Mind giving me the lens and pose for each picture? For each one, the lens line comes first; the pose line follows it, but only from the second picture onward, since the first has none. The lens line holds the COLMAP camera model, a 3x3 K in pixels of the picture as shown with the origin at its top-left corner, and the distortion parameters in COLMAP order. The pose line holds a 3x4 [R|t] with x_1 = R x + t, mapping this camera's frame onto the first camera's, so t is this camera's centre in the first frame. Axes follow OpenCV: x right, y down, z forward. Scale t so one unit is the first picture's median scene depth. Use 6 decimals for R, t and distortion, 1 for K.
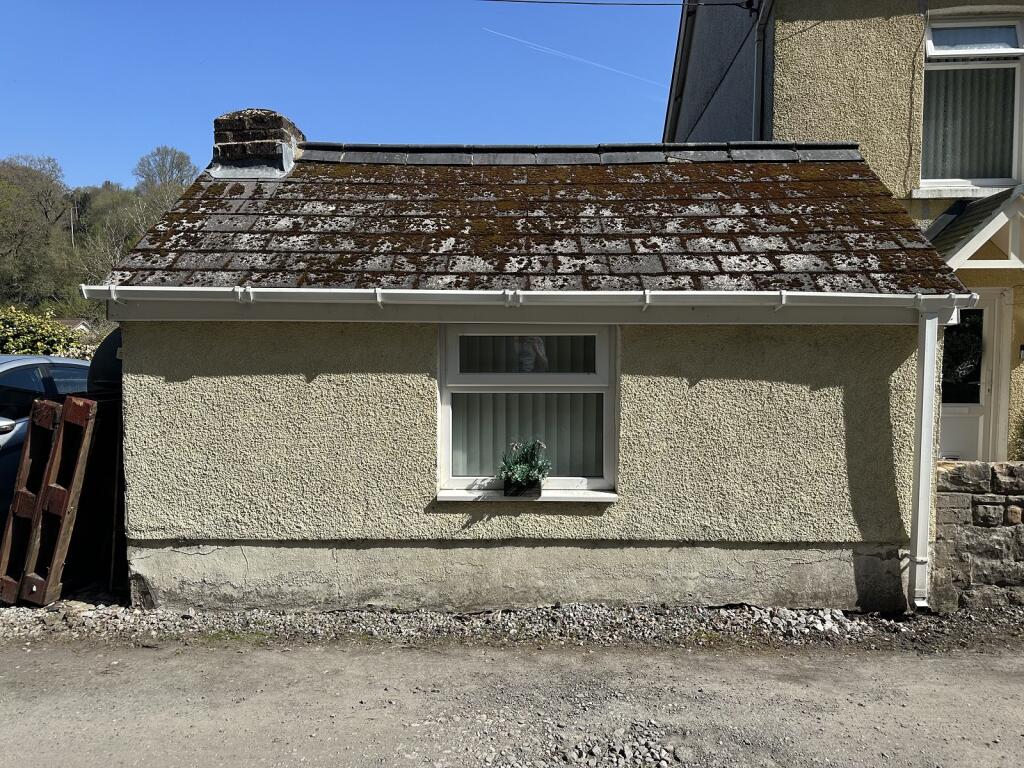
lens RADIAL K [[729.5, 0, 513.1], [0, 729.5, 381.1], [0, 0, 1]] dist [0.023192, -0.031781]
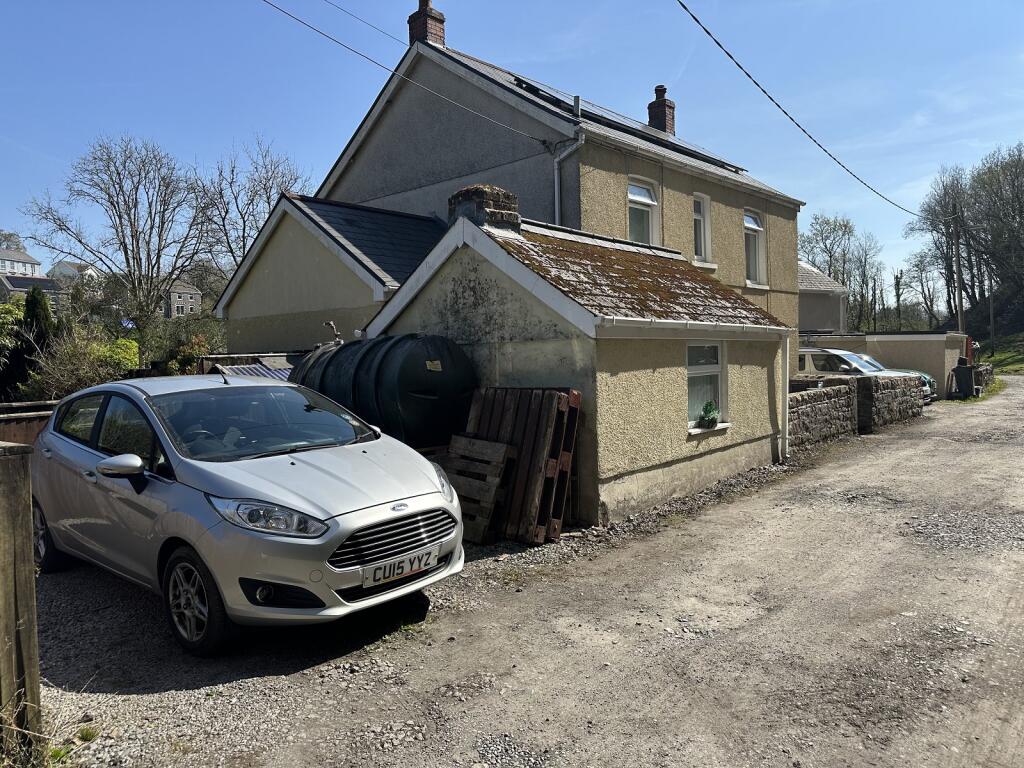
lens RADIAL K [[729.5, 0, 510.5], [0, 729.5, 383.5], [0, 0, 1]] dist [0.023192, -0.031781]
pose [[0.628084, -0.041429, 0.777042, -1.822708], [0.070771, 0.997484, -0.004022, 0.008689], [-0.774921, 0.057518, 0.629436, 0.173189]]
